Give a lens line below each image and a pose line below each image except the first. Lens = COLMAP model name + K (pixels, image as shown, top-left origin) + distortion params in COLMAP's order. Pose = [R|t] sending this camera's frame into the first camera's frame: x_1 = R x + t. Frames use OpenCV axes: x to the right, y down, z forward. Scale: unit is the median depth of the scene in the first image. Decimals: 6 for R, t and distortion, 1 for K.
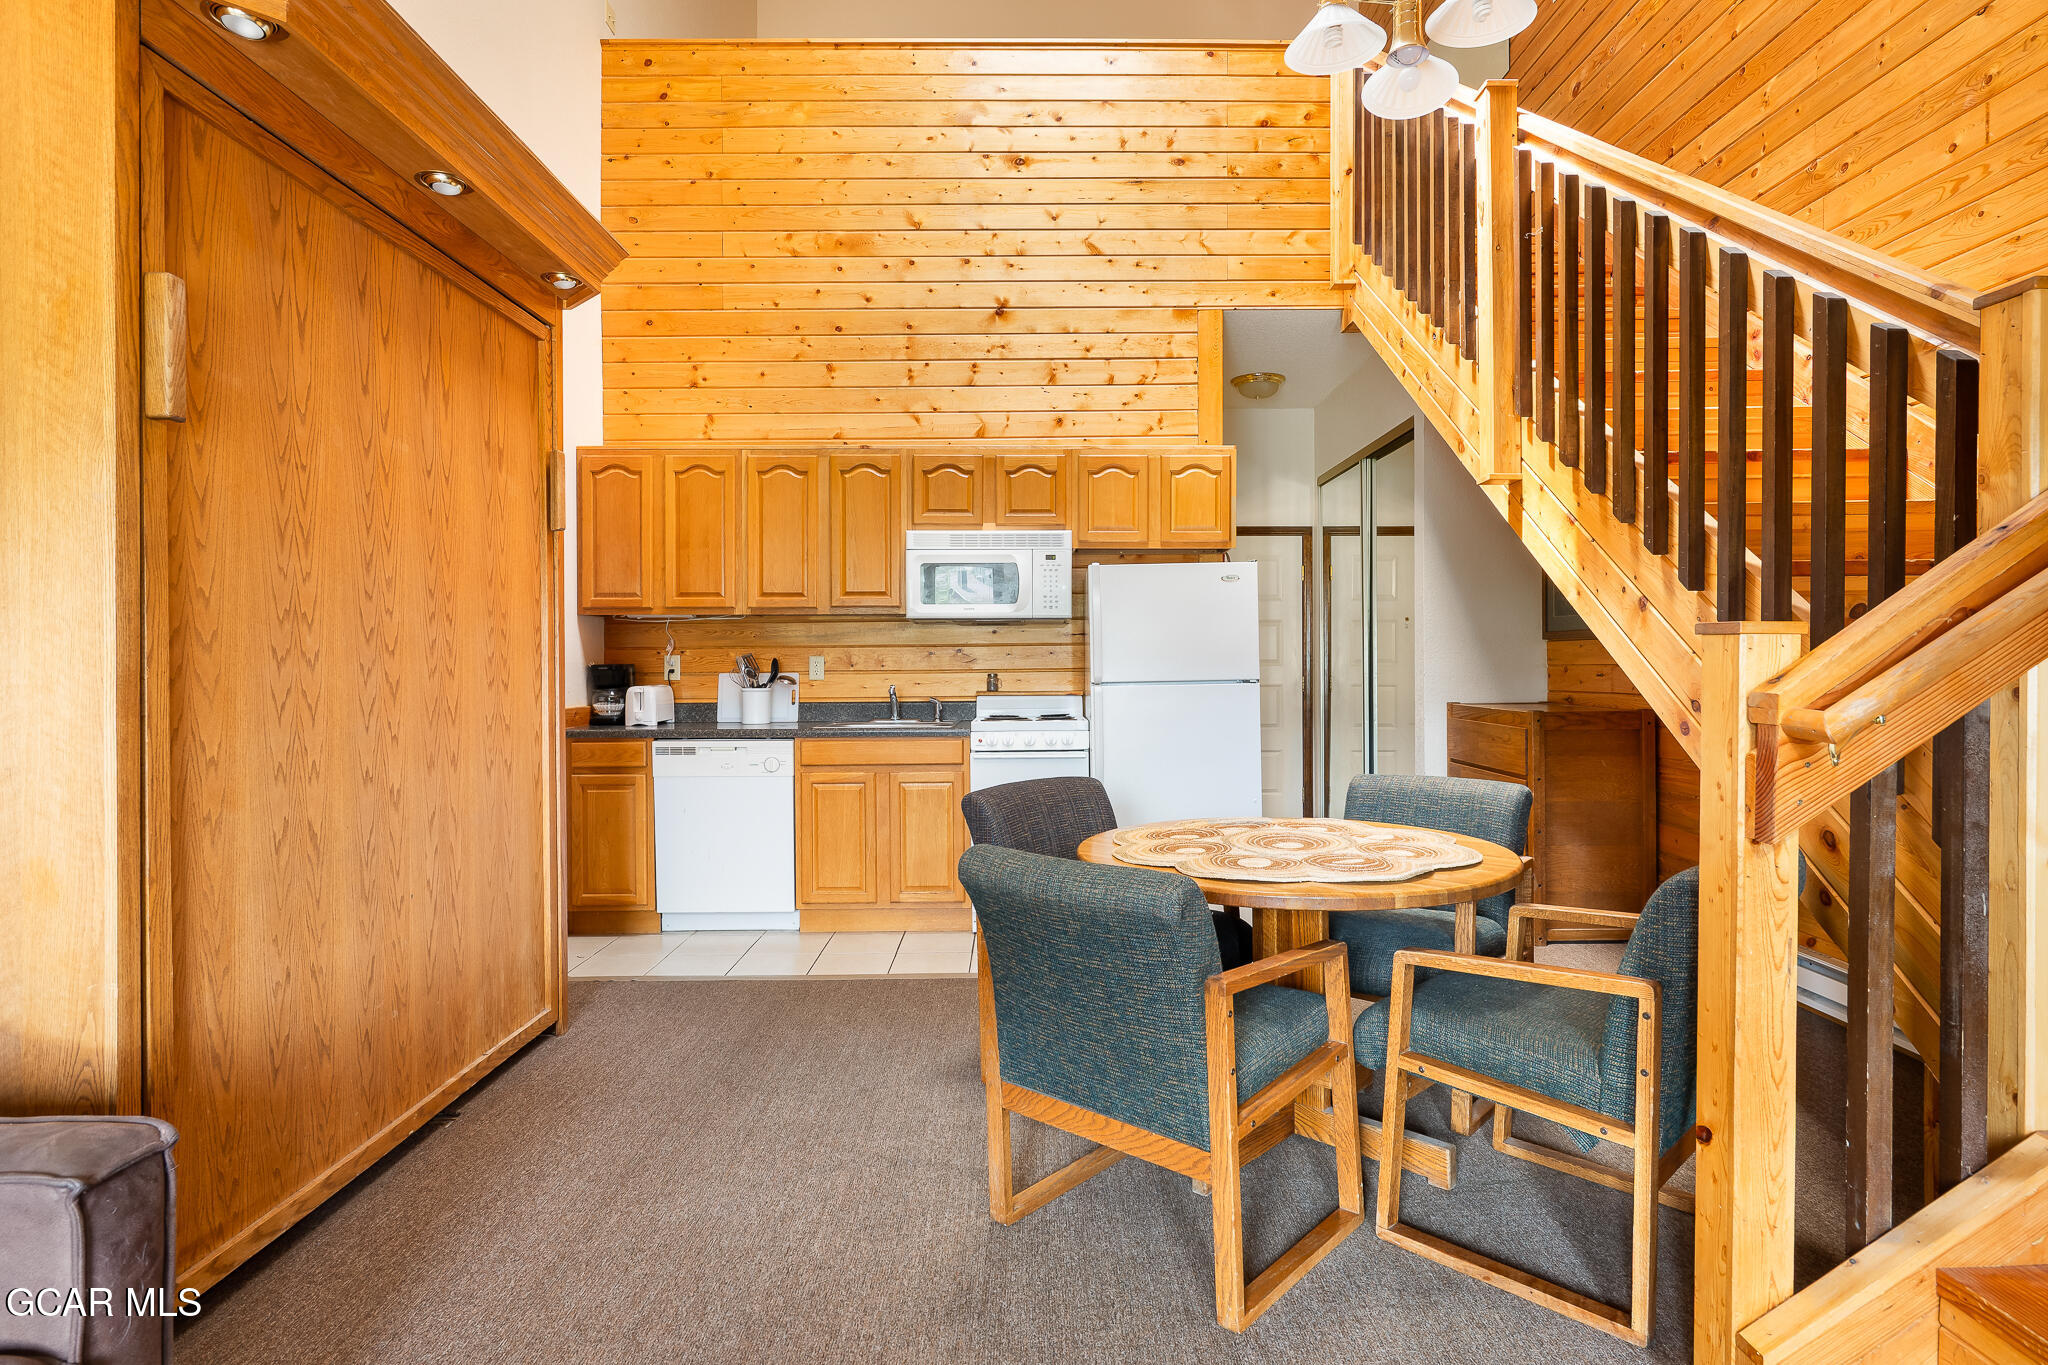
lens RADIAL K [[1069.2, 0, 1018.7], [0, 1069.2, 659.3], [0, 0, 1]] dist [-0.001390, -0.000468]
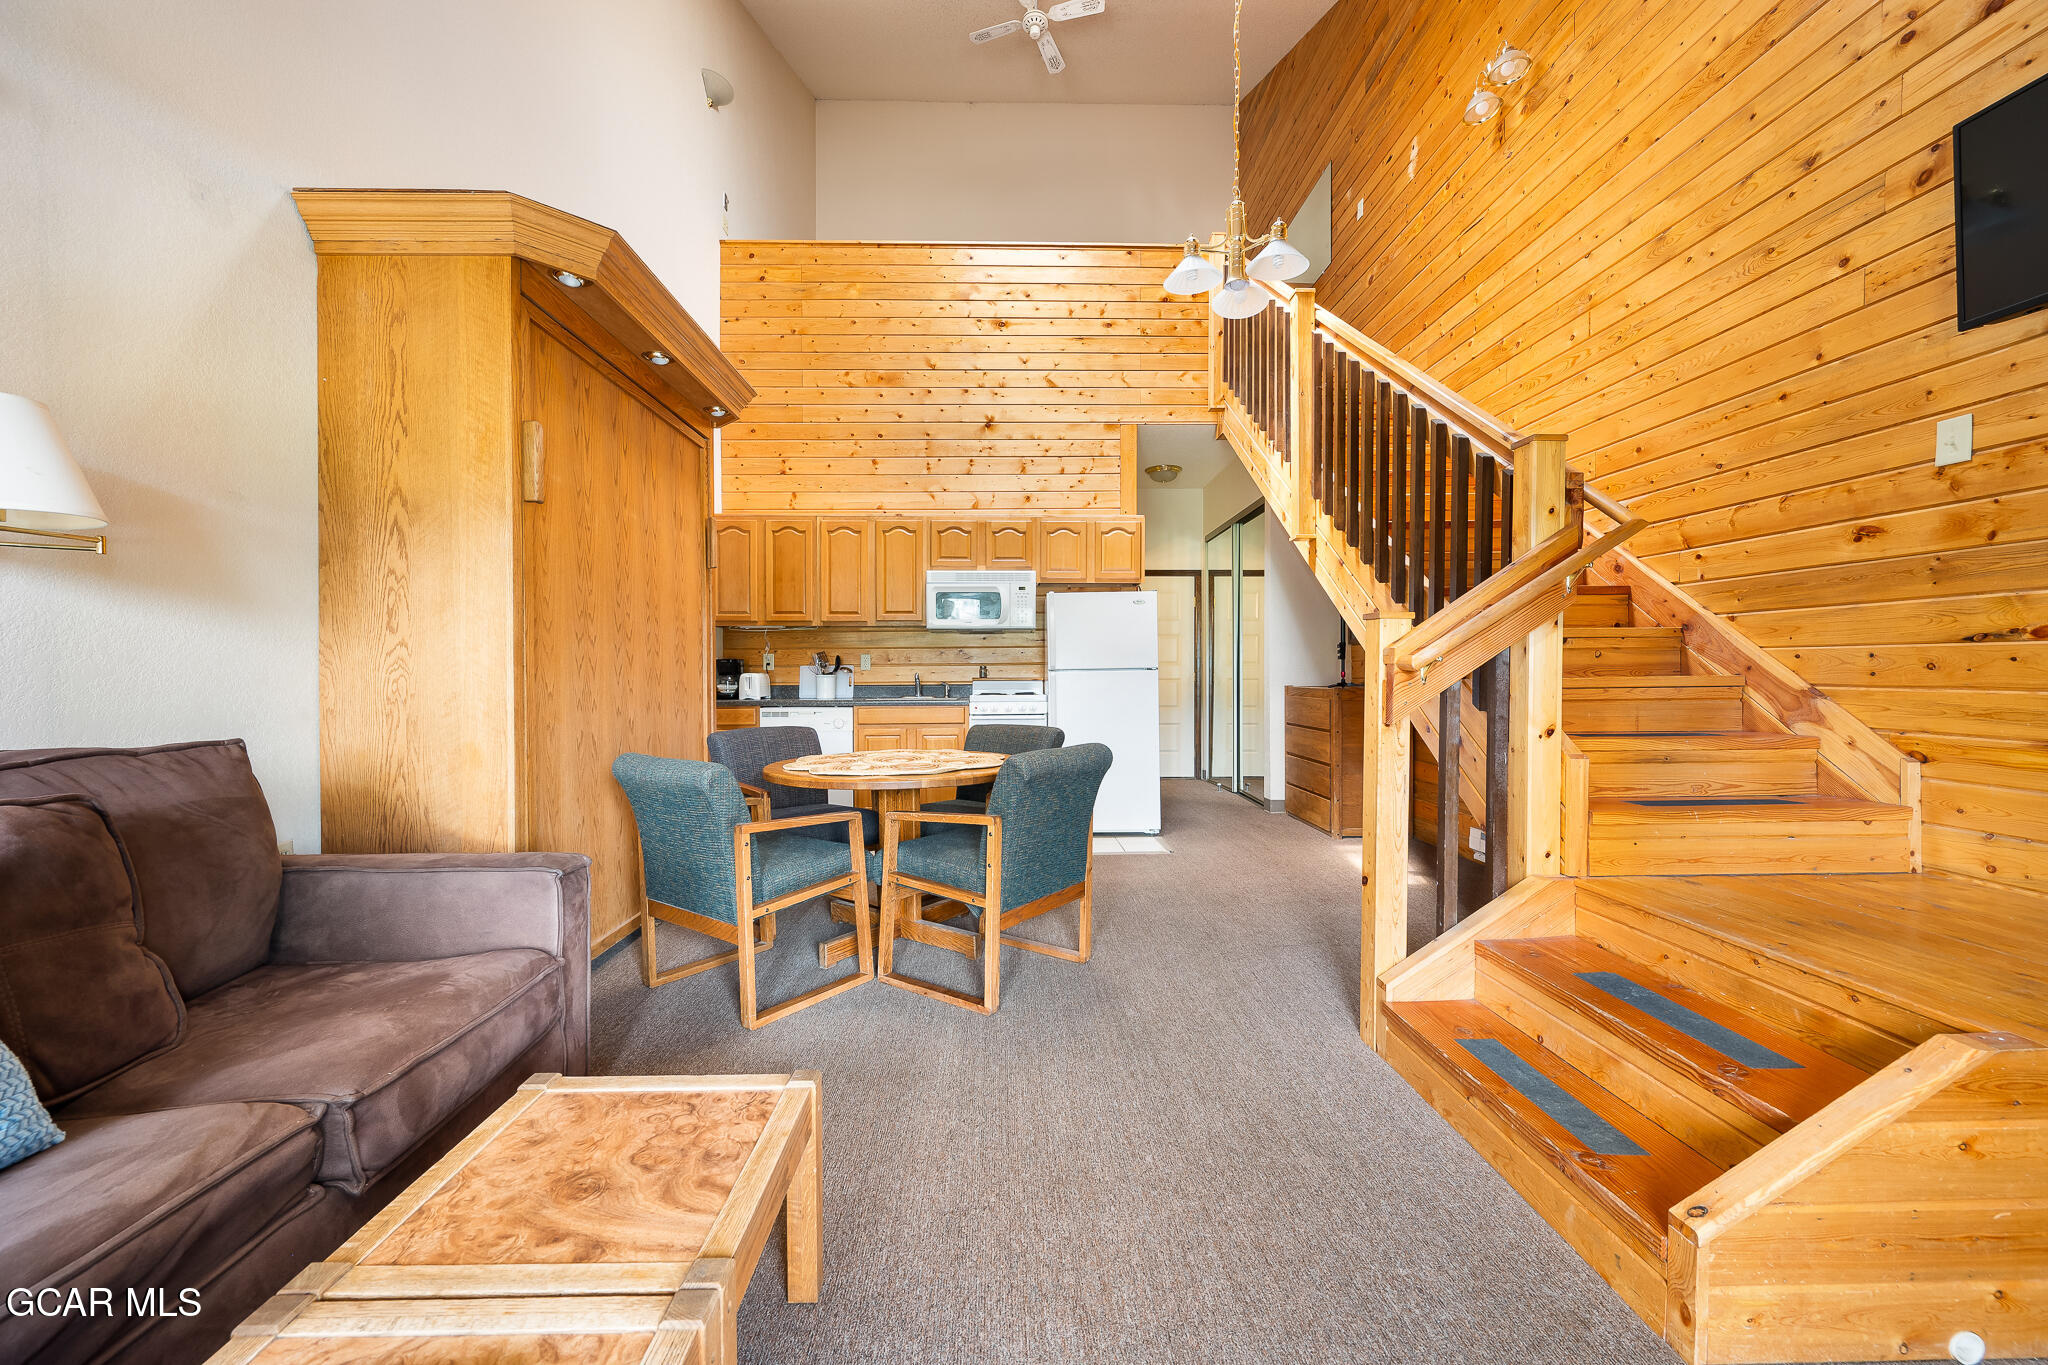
lens RADIAL K [[813.7, 0, 1009.7], [0, 813.7, 678.5], [0, 0, 1]] dist [-0.002342, 0.001262]
pose [[0.999868, 0.000964, 0.016227, -0.006391], [-0.001057, 0.999983, 0.005699, 0.026417], [-0.016221, -0.005715, 0.999852, -0.157708]]
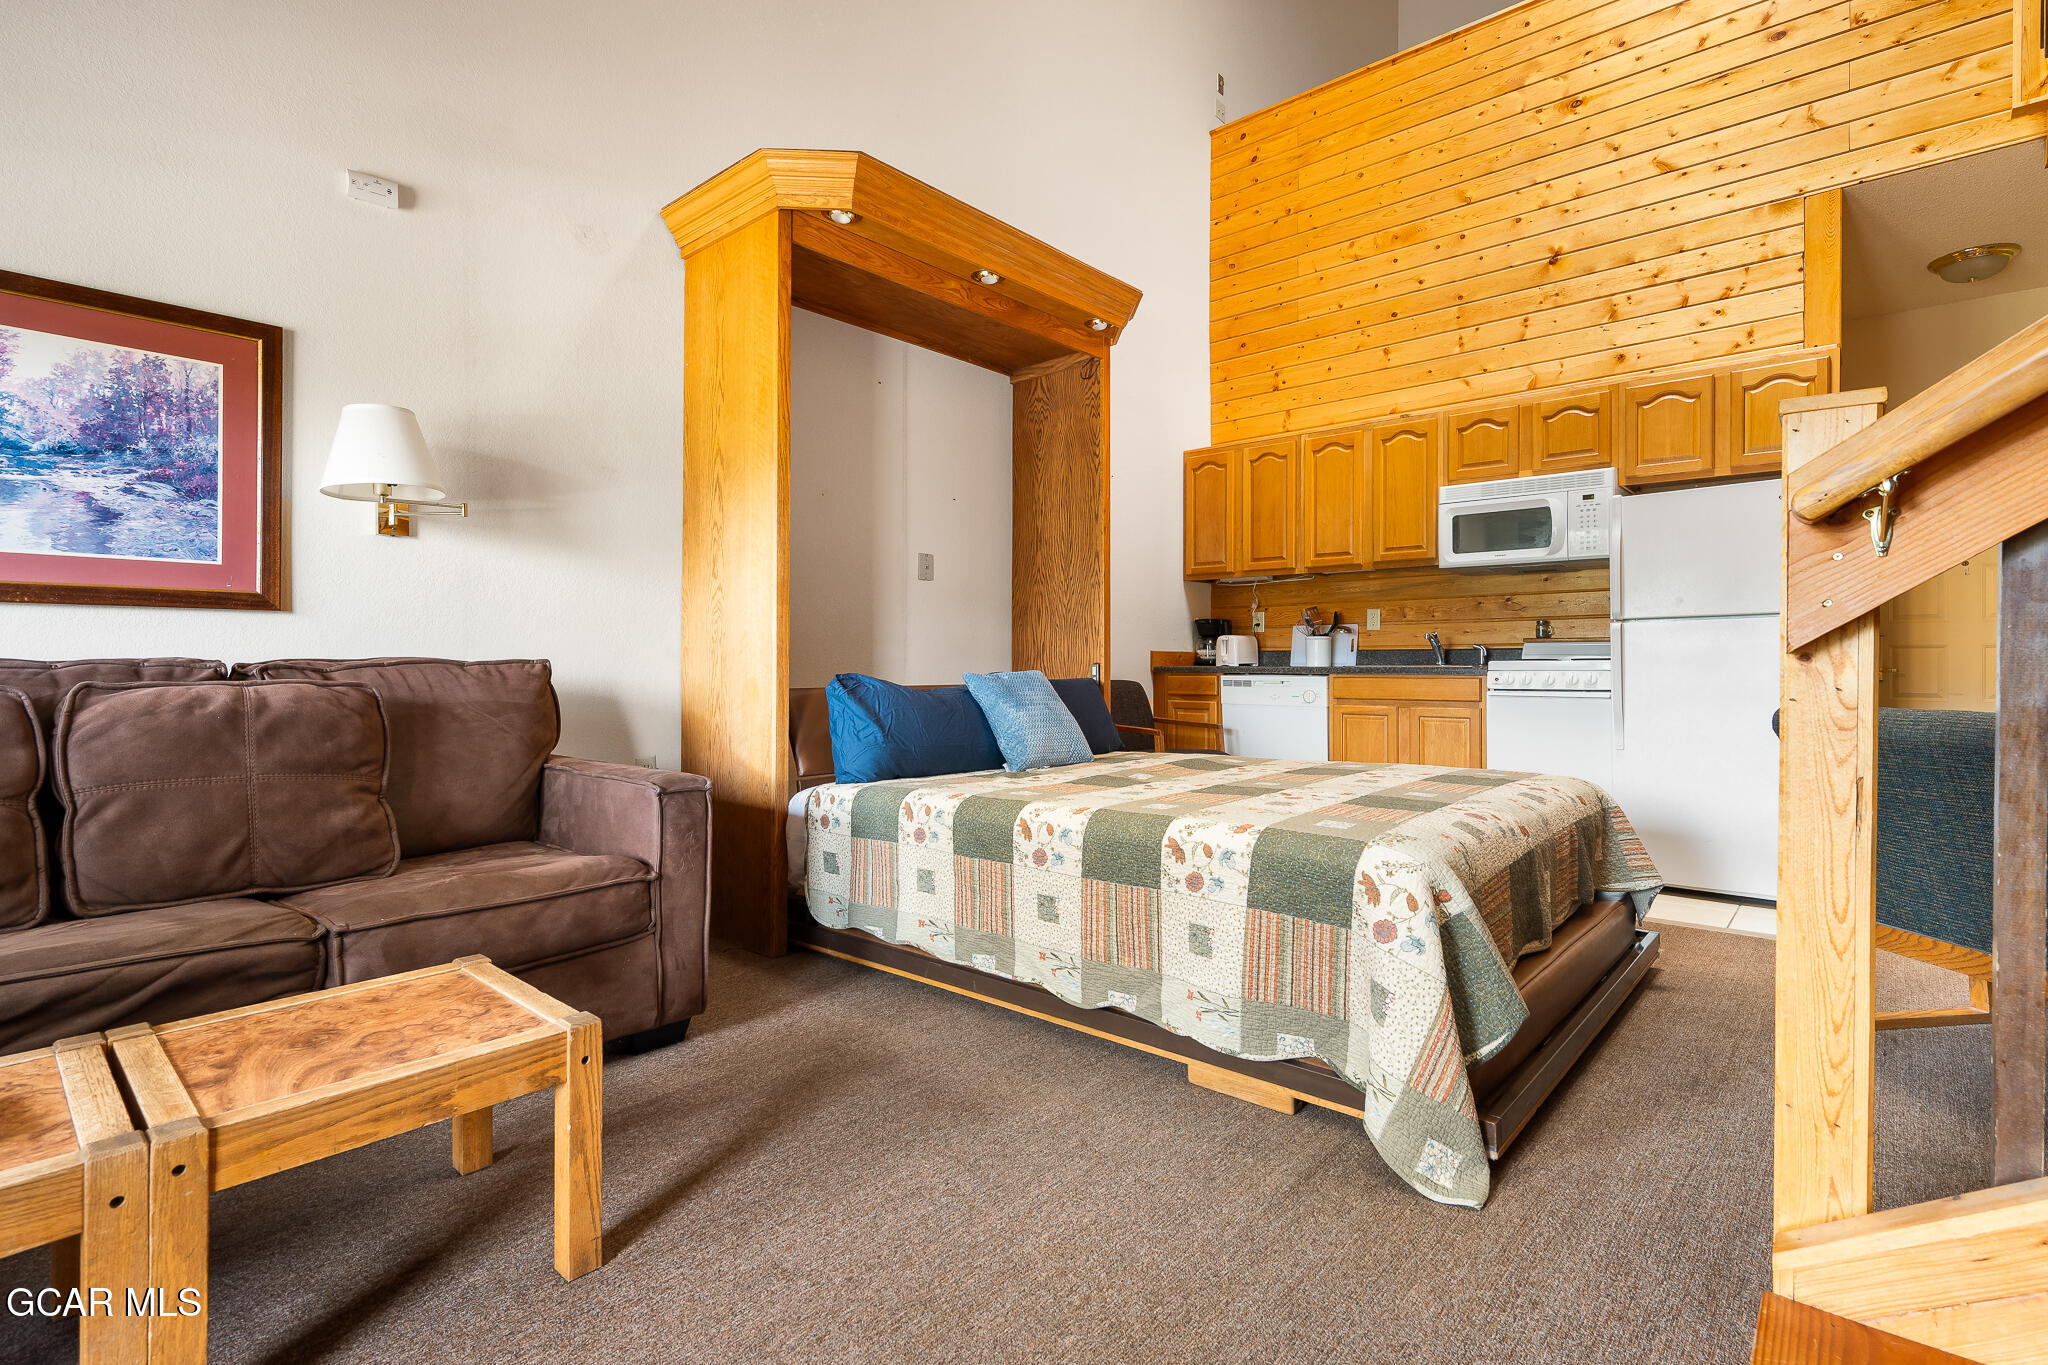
lens RADIAL K [[964.9, 0, 1056.2], [0, 964.9, 660.9], [0, 0, 1]] dist [-0.003659, 0.001413]
pose [[0.754003, 0.003591, -0.656861, 0.252468], [-0.004668, 0.999989, 0.000109, 0.059140], [0.656855, 0.002984, 0.754011, 0.013606]]
